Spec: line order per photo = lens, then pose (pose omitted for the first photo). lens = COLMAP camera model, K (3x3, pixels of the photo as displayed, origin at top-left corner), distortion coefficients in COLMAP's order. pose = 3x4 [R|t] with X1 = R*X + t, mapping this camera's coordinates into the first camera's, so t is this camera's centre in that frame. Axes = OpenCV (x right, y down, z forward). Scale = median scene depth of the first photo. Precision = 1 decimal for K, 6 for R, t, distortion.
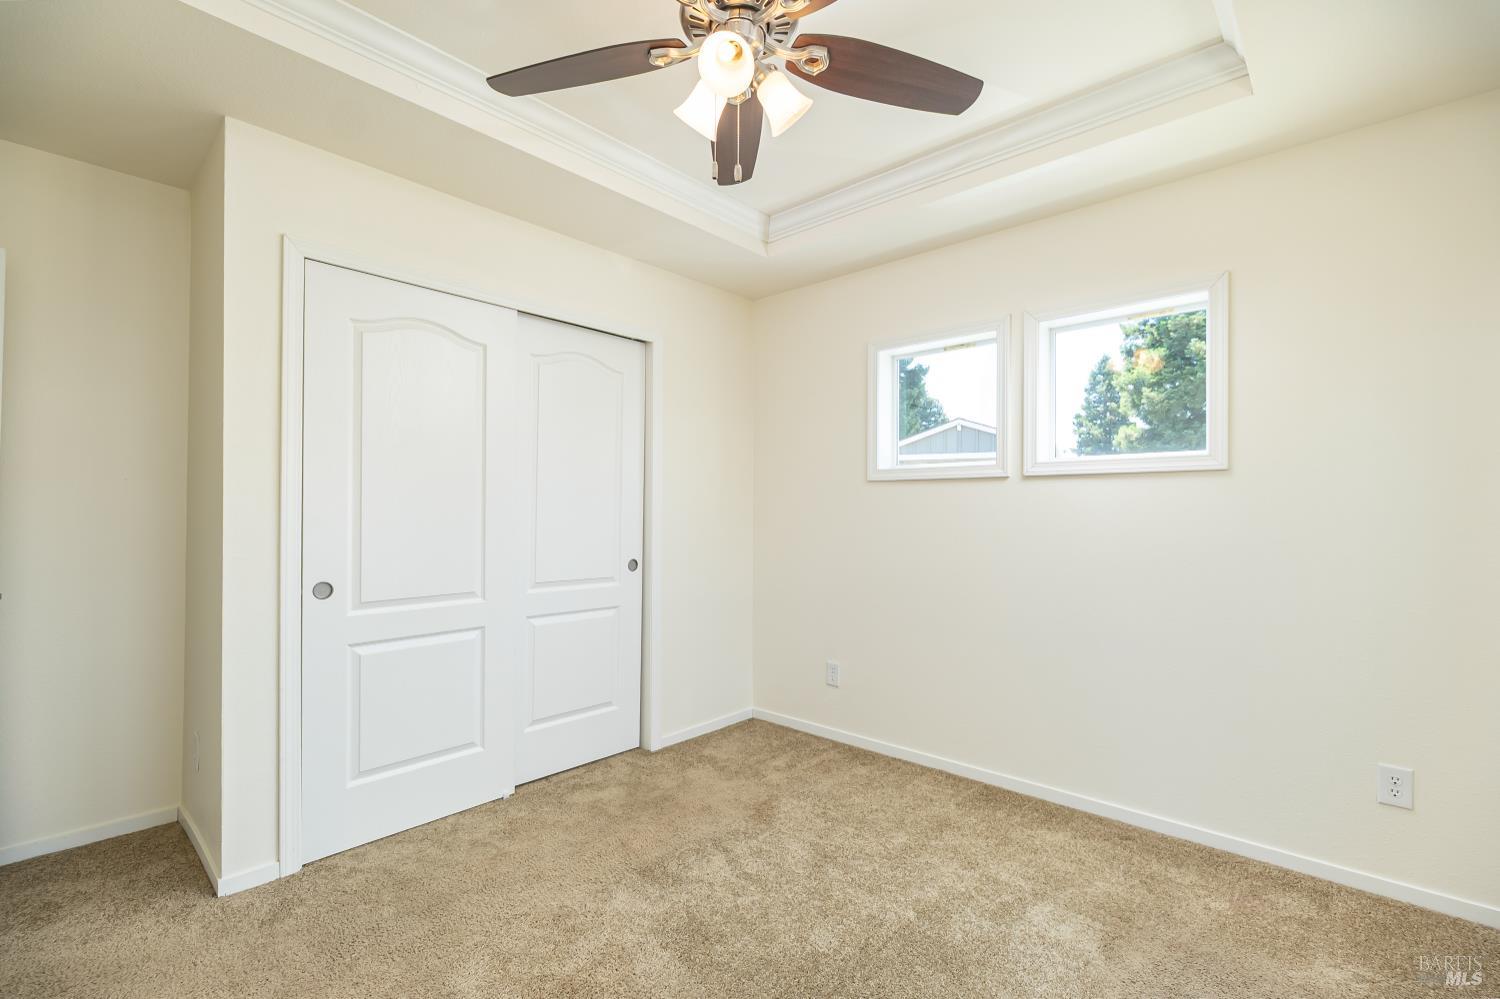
lens RADIAL K [[653.3, 0, 764.3], [0, 653.3, 499.7], [0, 0, 1]] dist [-0.002022, 0.000121]
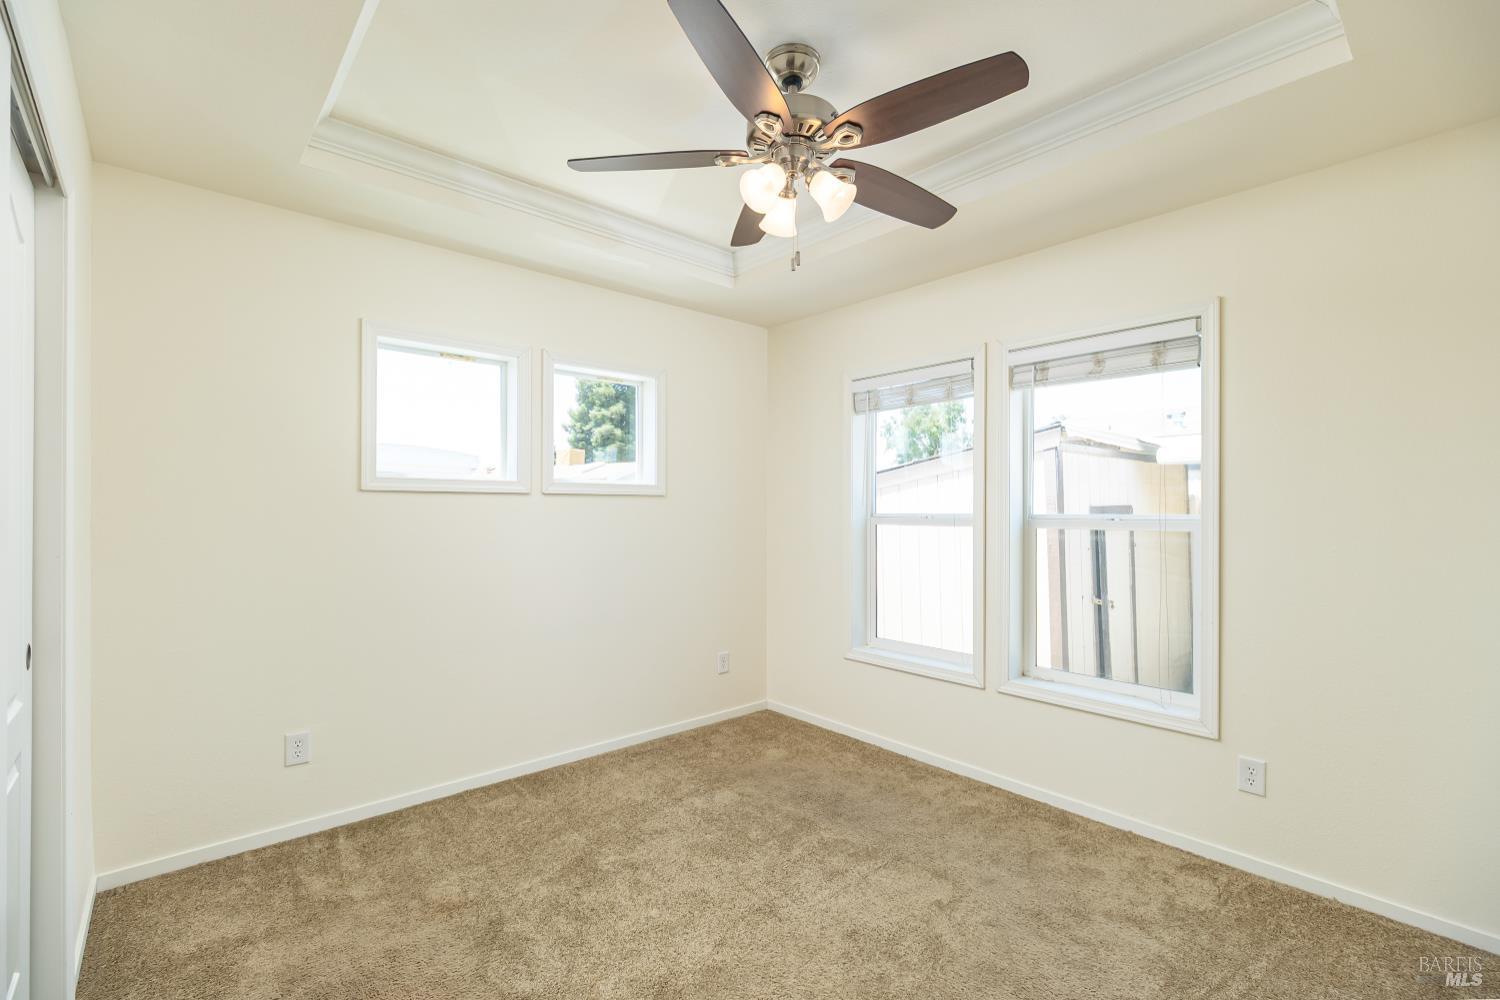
lens RADIAL K [[653.3, 0, 764.3], [0, 653.3, 500.2], [0, 0, 1]] dist [-0.002022, 0.000121]
pose [[0.107773, 0.010604, 0.994119, -0.648869], [-0.024089, 0.999677, -0.008051, -0.024047], [-0.993884, -0.023079, 0.107994, 0.453324]]
